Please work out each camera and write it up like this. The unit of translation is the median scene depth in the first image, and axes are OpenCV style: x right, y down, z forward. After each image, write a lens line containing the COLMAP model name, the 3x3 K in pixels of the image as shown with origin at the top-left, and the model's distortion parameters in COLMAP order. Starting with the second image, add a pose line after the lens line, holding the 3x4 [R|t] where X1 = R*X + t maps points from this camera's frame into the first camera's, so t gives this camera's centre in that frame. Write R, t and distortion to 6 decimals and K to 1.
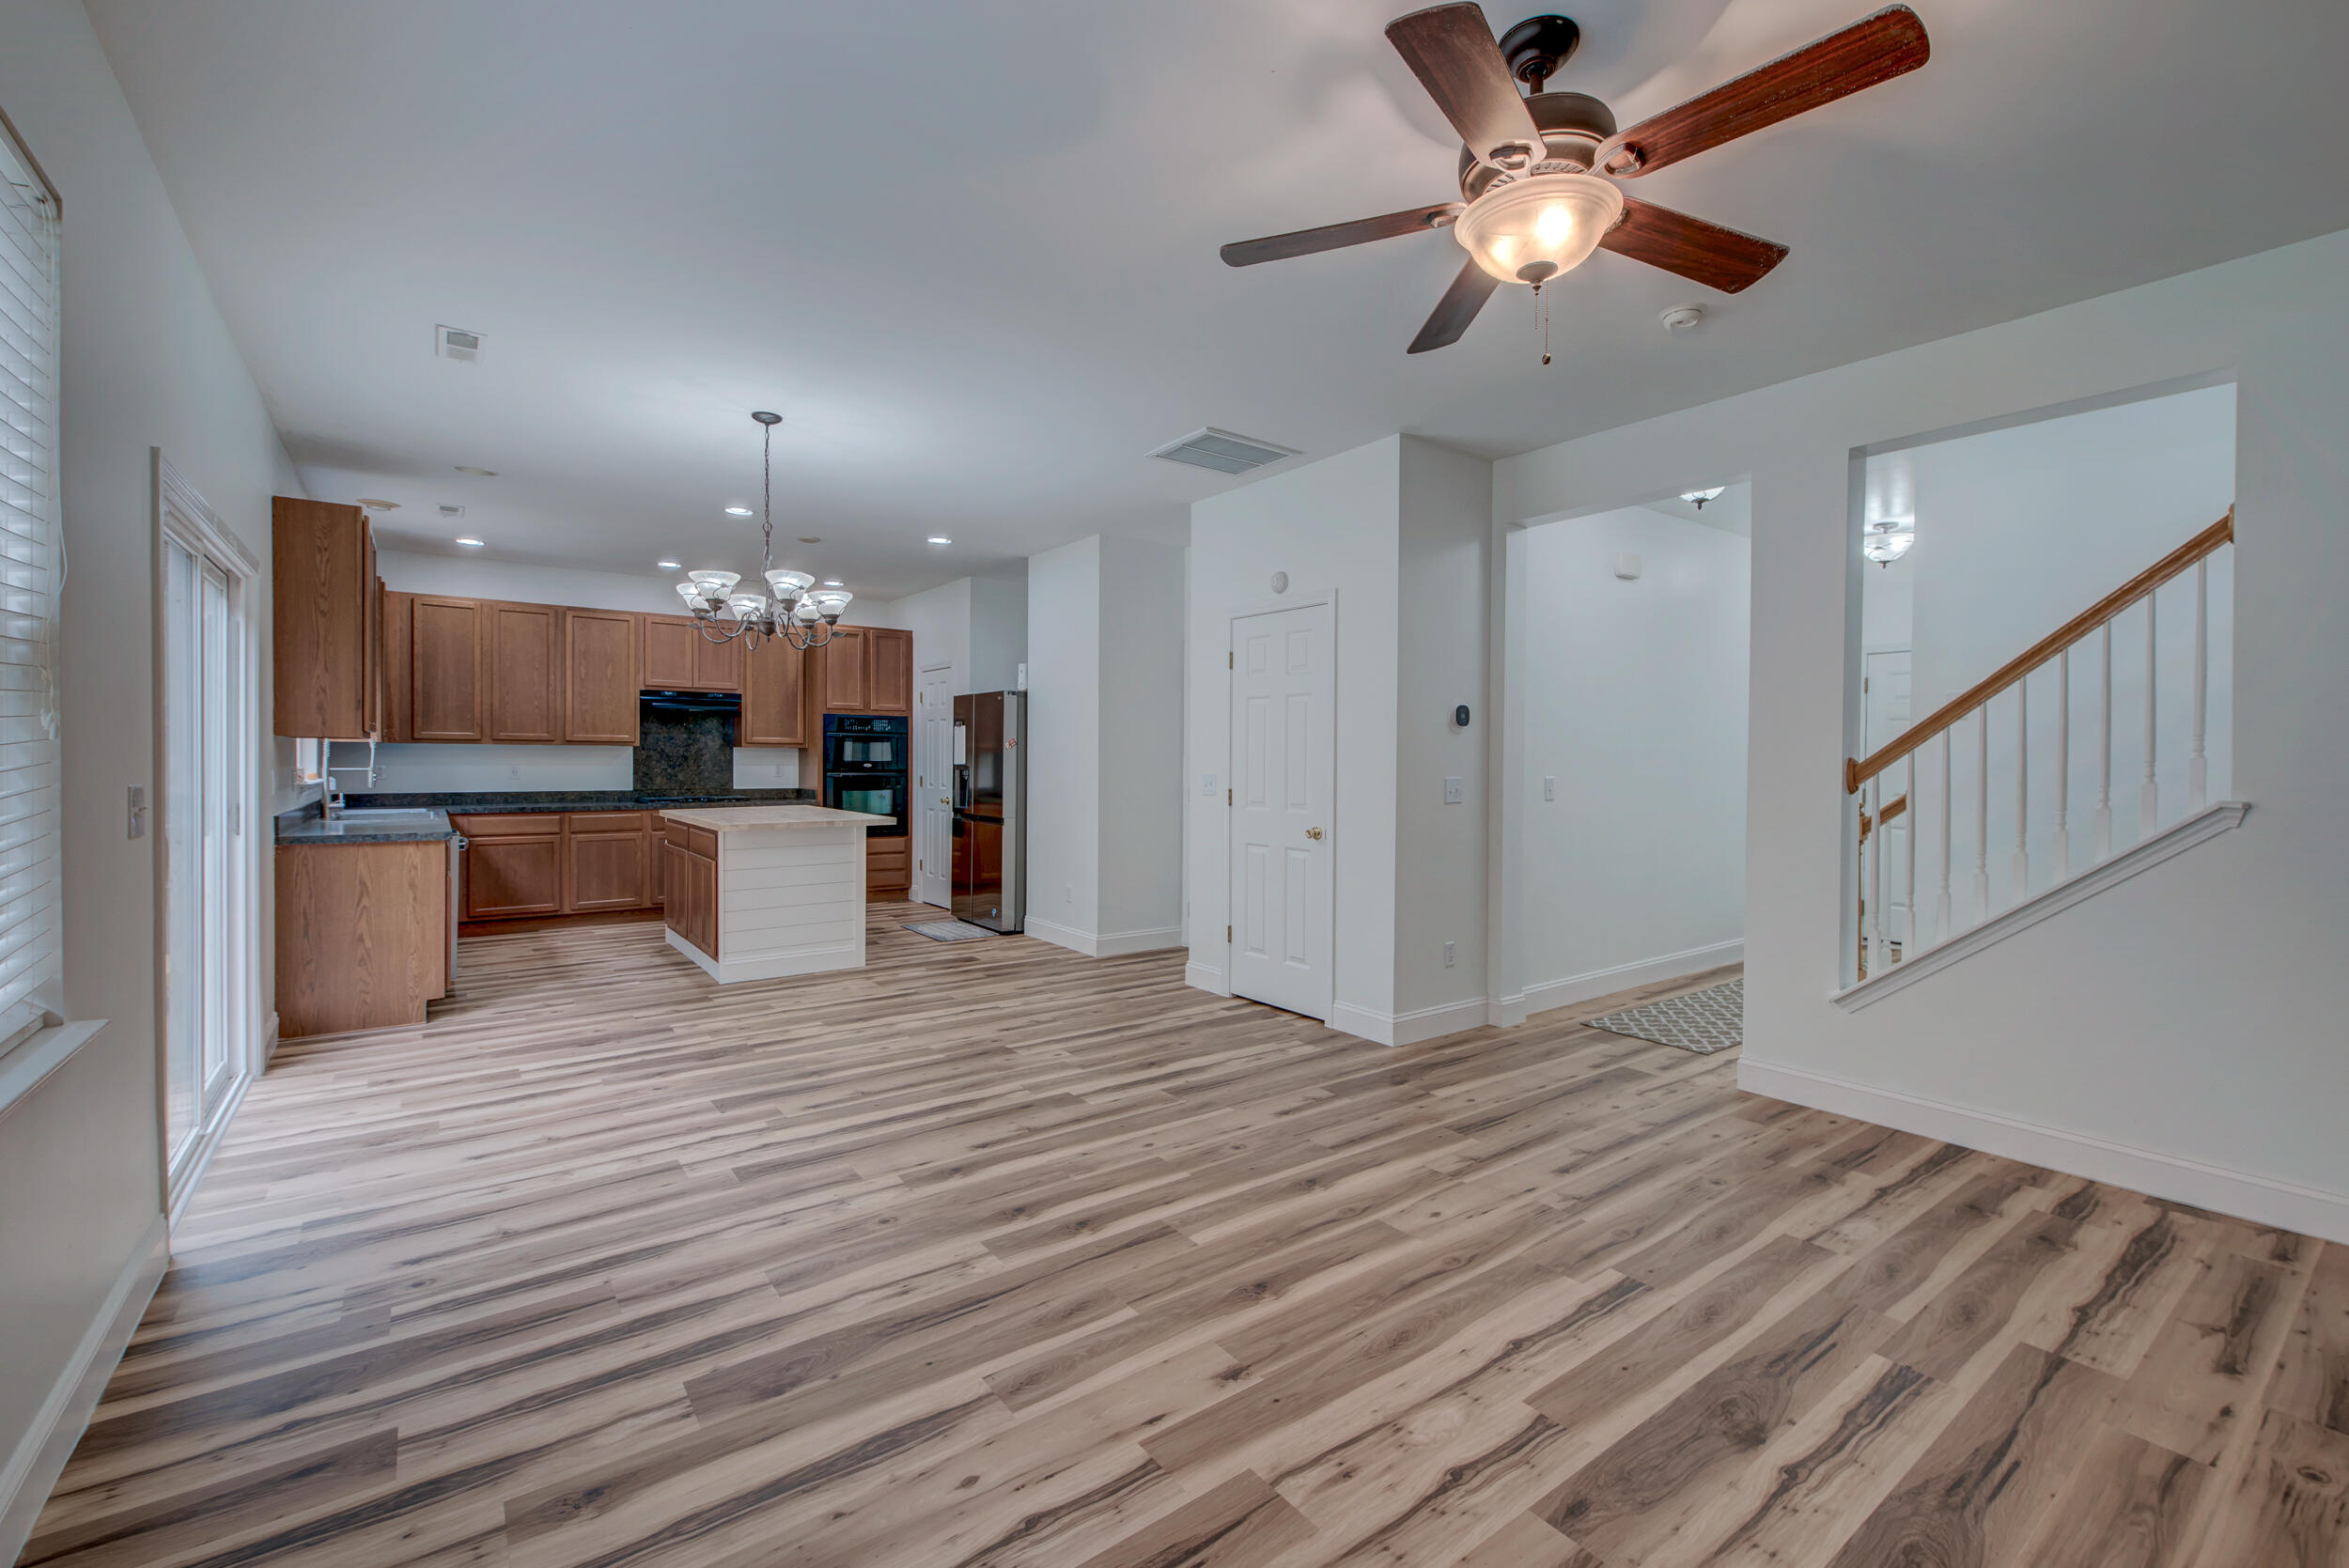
lens RADIAL K [[988.9, 0, 1175.5], [0, 988.9, 758.5], [0, 0, 1]] dist [0.022767, -0.010847]
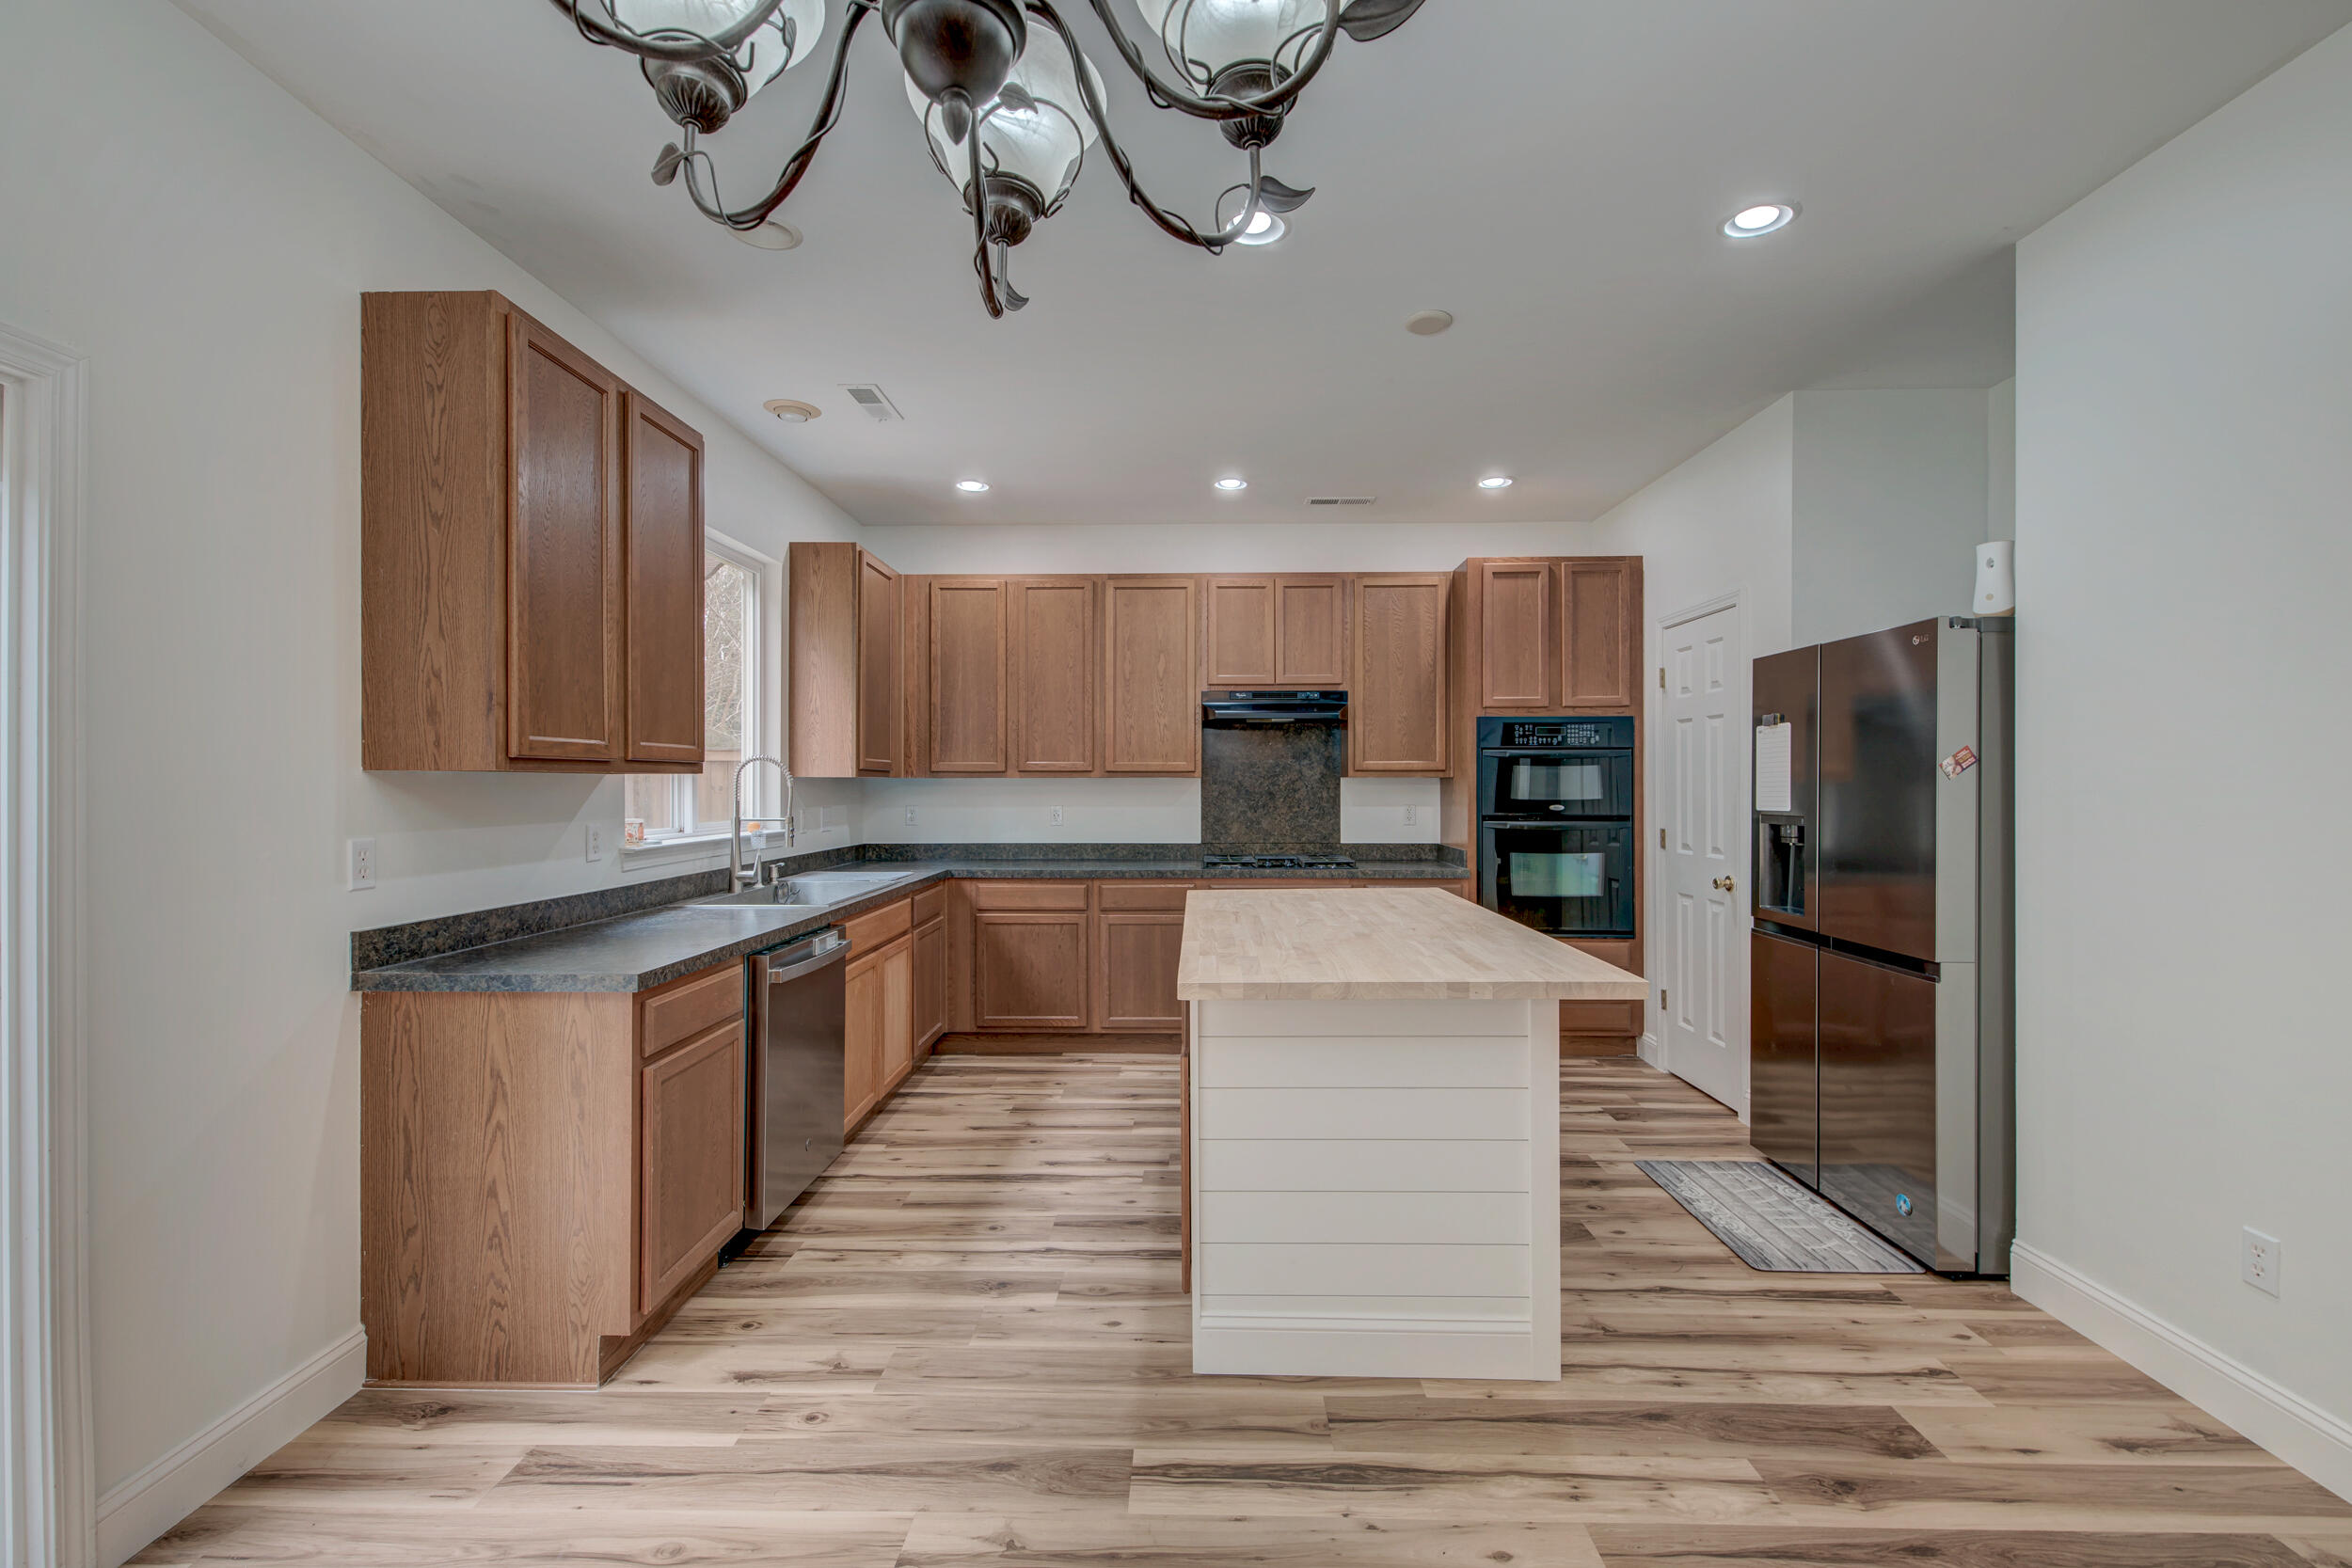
lens RADIAL K [[987.7, 0, 1176.0], [0, 987.7, 784.0], [0, 0, 1]] dist [0.011390, -0.000338]
pose [[0.787519, -0.006762, -0.616253, -0.154014], [0.006308, 0.999976, -0.002911, -0.006466], [0.616258, -0.001594, 0.787542, 0.484650]]
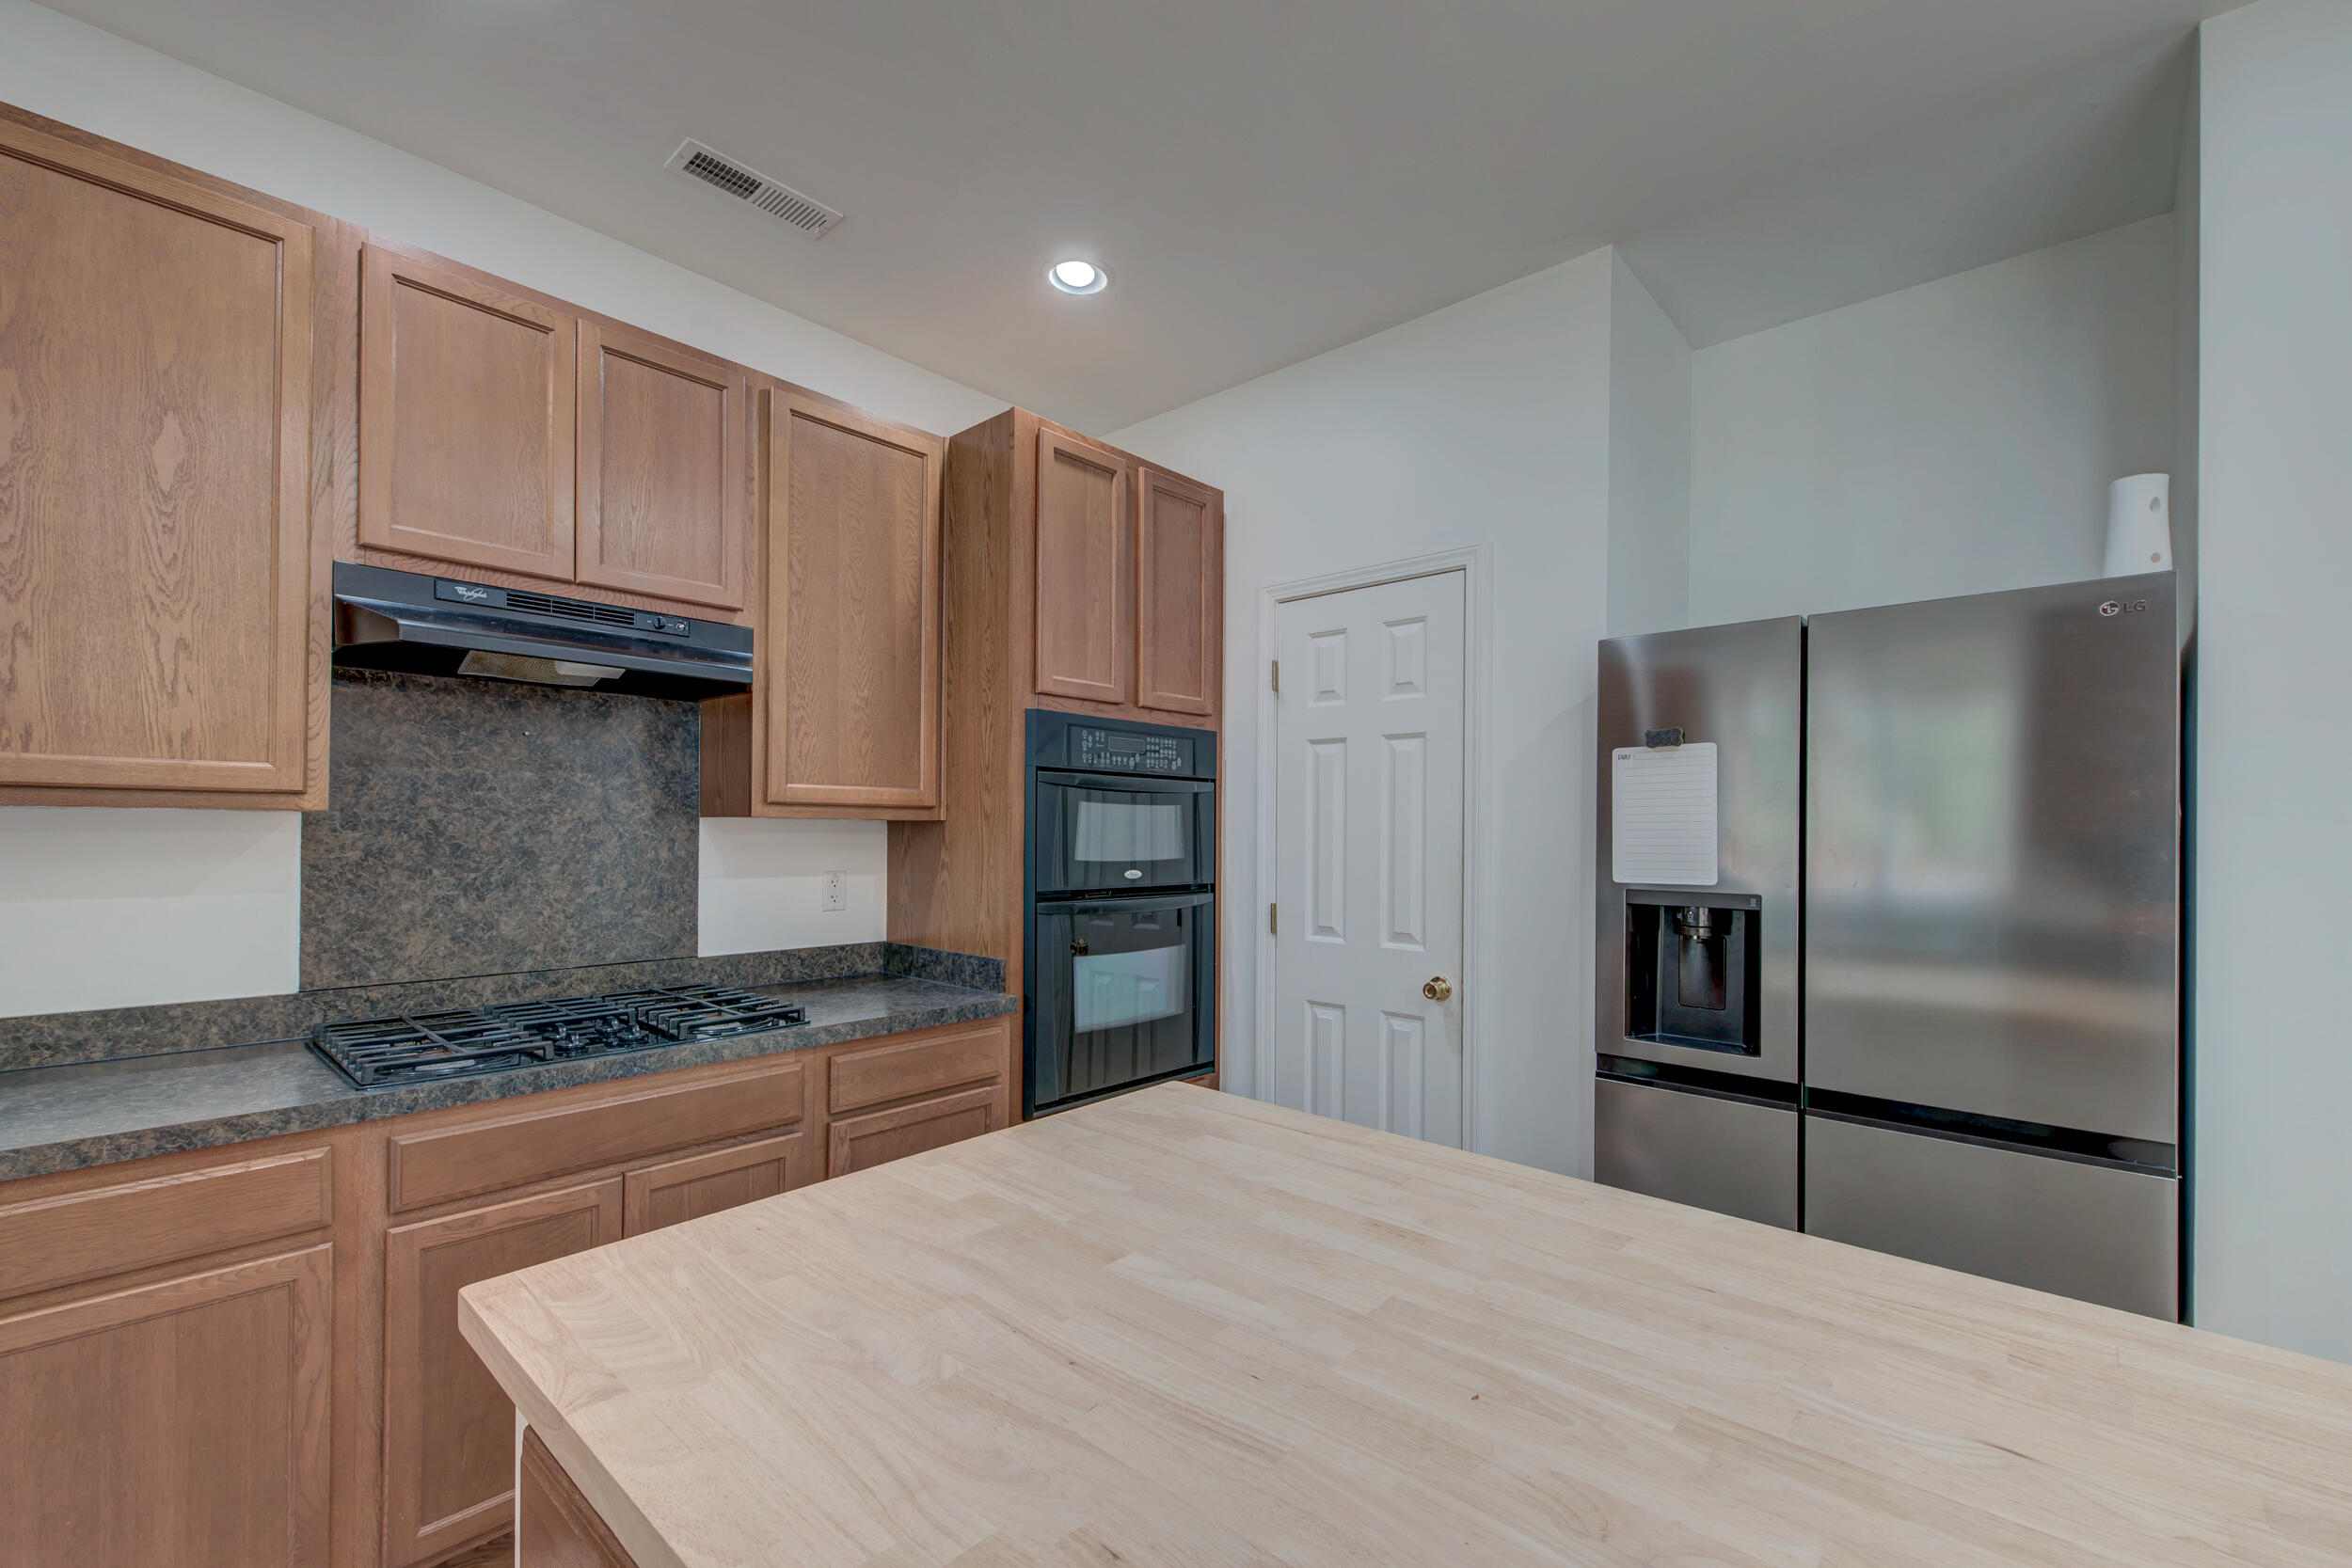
lens RADIAL K [[980.9, 0, 1178.0], [0, 980.9, 824.4], [0, 0, 1]] dist [0.002830, 0.000000]
pose [[0.980988, 0.004886, 0.194009, -0.397745], [-0.004244, 0.999984, -0.003723, -0.009501], [-0.194024, 0.002829, 0.980993, 0.752922]]
